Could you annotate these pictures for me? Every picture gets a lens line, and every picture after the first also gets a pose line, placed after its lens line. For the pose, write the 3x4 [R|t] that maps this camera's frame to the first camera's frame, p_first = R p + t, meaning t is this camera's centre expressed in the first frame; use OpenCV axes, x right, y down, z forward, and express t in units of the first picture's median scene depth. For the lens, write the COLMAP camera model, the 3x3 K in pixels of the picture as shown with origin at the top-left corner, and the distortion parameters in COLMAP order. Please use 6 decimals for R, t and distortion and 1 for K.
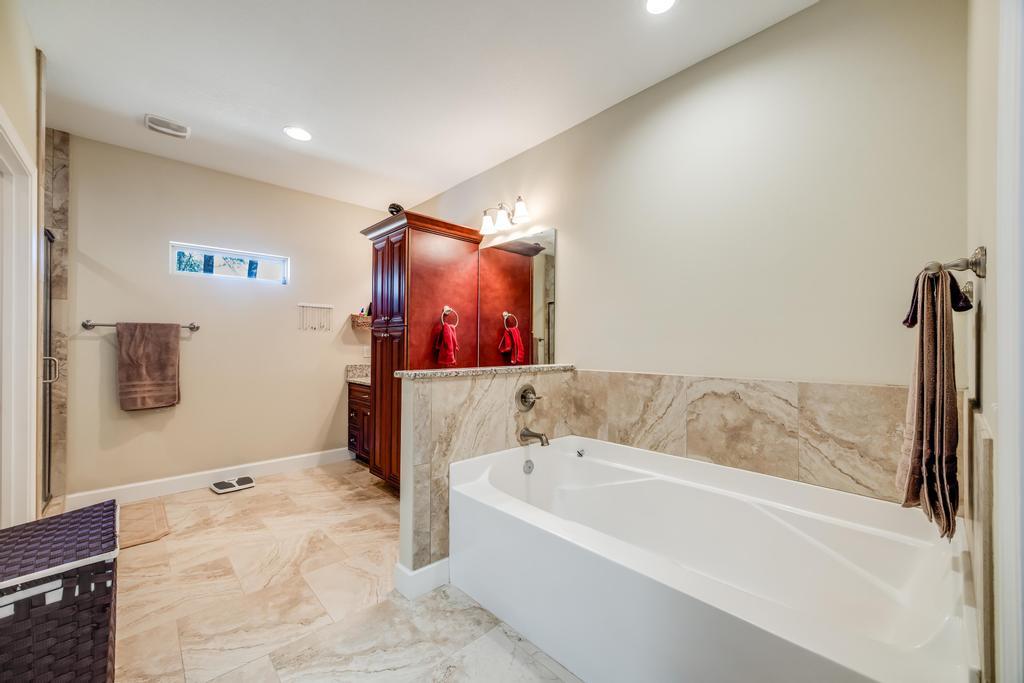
lens RADIAL K [[395.6, 0, 518.3], [0, 395.6, 341.3], [0, 0, 1]] dist [-0.000573, -0.000096]
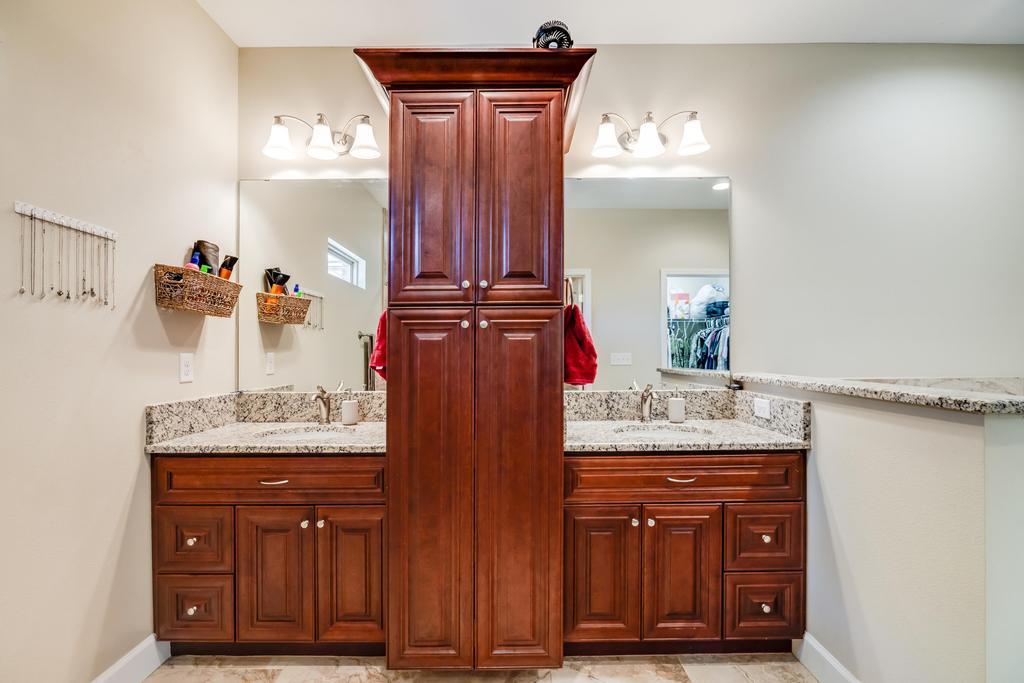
lens RADIAL K [[407.6, 0, 512.0], [0, 407.6, 345.8], [0, 0, 1]] dist [0.013825, -0.000031]
pose [[0.699374, -0.013048, 0.714637, -0.613591], [-0.001735, 0.999799, 0.019952, -0.003263], [-0.714754, -0.015194, 0.699211, 0.669380]]
